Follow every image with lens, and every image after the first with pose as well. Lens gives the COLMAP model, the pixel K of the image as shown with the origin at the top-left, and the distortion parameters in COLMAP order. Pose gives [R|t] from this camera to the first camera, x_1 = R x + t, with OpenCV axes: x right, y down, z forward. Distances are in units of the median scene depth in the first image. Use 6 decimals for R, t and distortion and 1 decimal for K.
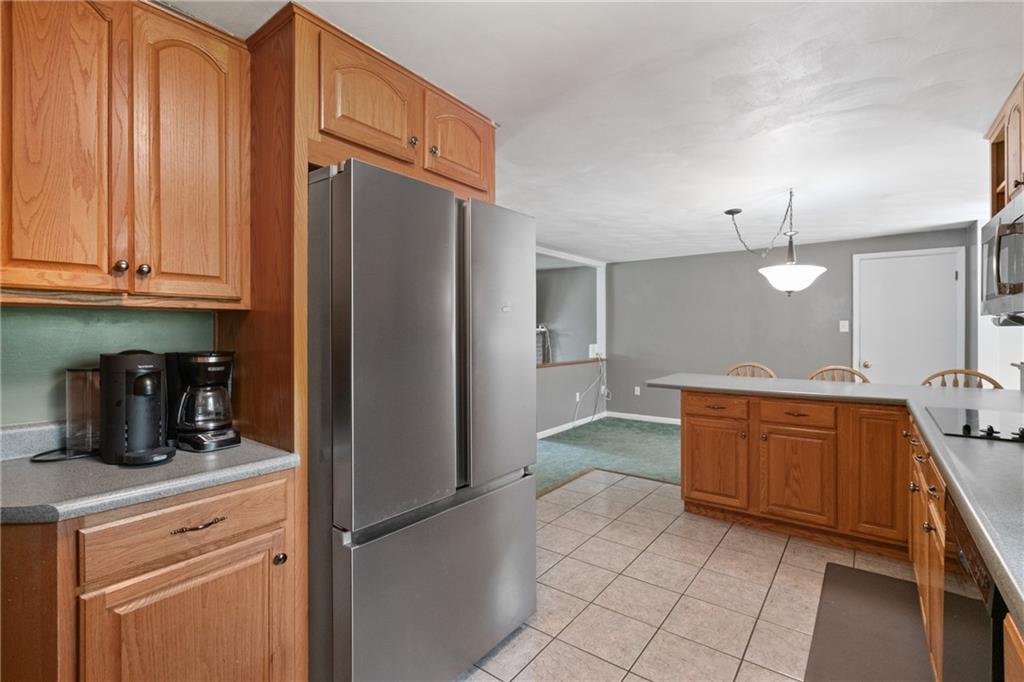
lens RADIAL K [[472.1, 0, 507.8], [0, 472.1, 334.5], [0, 0, 1]] dist [-0.000049, 0.000249]
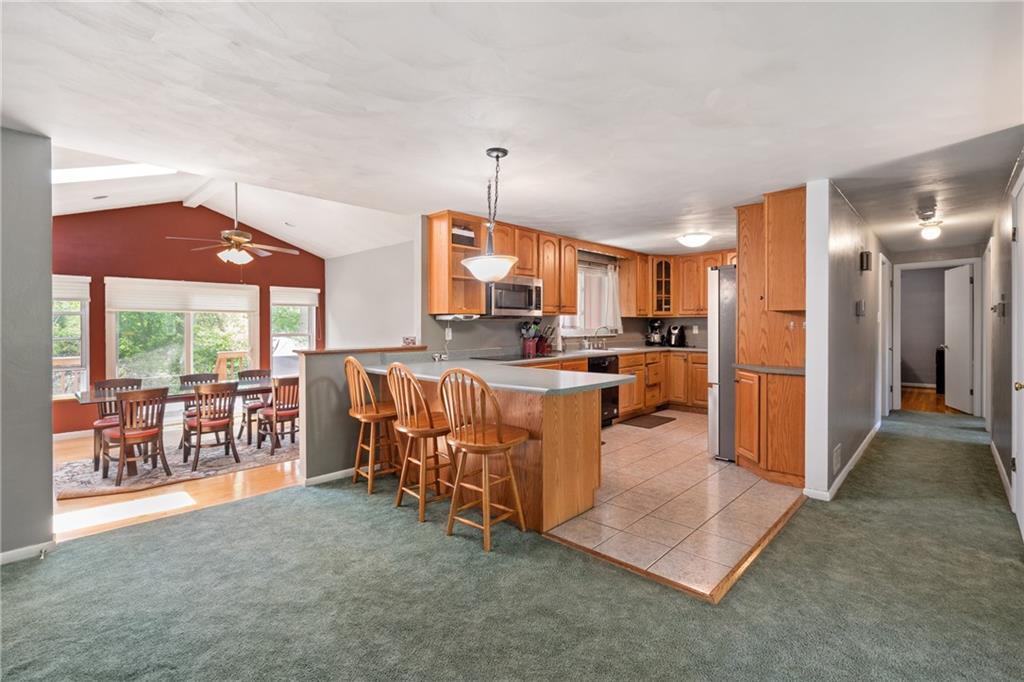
lens RADIAL K [[472.1, 0, 507.8], [0, 472.1, 334.5], [0, 0, 1]] dist [-0.000049, 0.000249]
pose [[-0.994548, 0.002215, 0.104259, 0.506827], [0.004700, 0.999710, 0.023601, 0.001336], [-0.104176, 0.023962, -0.994270, 2.216073]]
